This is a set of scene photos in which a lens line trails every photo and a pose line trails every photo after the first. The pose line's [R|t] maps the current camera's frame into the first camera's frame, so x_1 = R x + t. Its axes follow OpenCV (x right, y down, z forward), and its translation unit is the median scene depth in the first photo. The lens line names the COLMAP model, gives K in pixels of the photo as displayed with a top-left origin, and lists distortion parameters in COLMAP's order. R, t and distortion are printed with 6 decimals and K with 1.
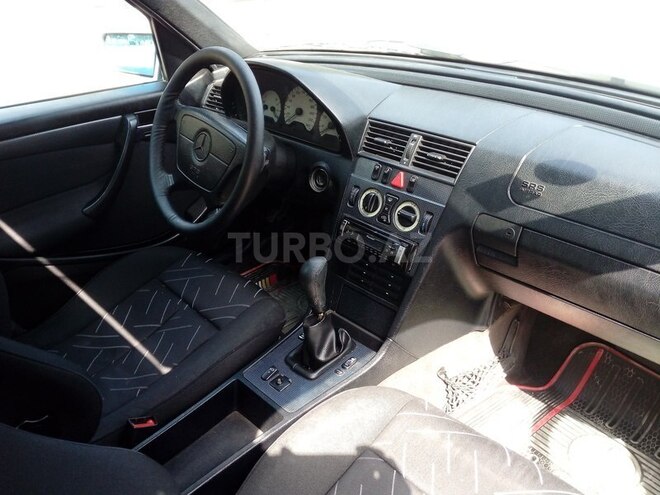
lens RADIAL K [[533.7, 0, 333.5], [0, 533.7, 247.8], [0, 0, 1]] dist [0.062676, -0.109815]
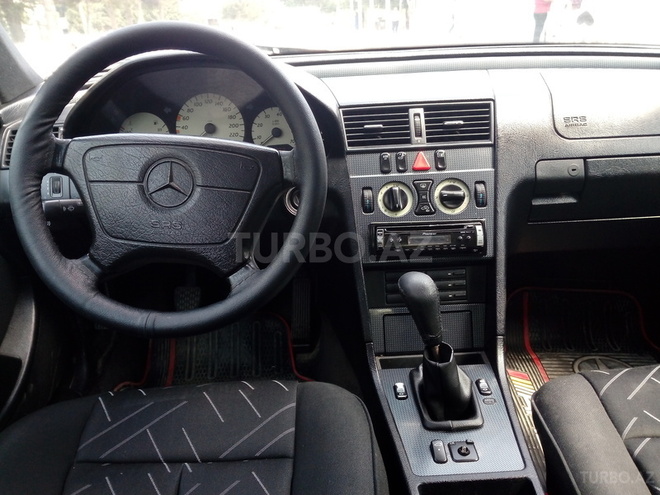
lens RADIAL K [[541.2, 0, 330.0], [0, 541.2, 247.5], [0, 0, 1]] dist [0.067758, -0.143240]
pose [[0.683279, -0.285935, 0.671842, -0.577684], [0.385131, 0.922861, 0.001081, -0.057337], [-0.620326, 0.258008, 0.740694, 0.482105]]
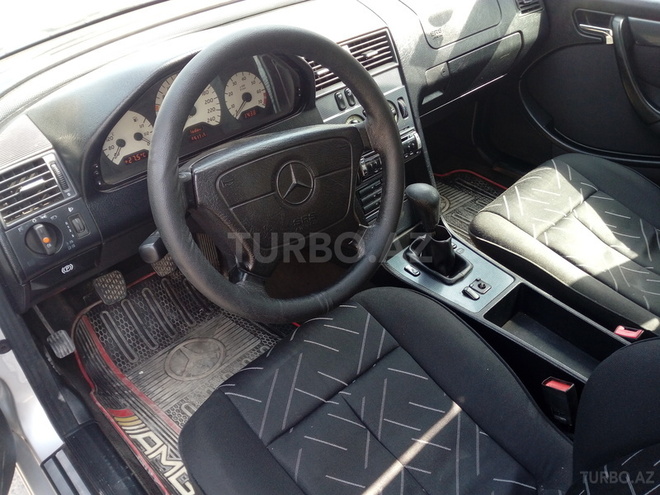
lens RADIAL K [[541.2, 0, 330.0], [0, 541.2, 247.5], [0, 0, 1]] dist [0.067758, -0.143240]
pose [[0.025997, -0.600116, 0.799491, -0.859212], [0.520360, 0.690992, 0.501753, -0.462974], [-0.853551, 0.402979, 0.330240, 0.814787]]
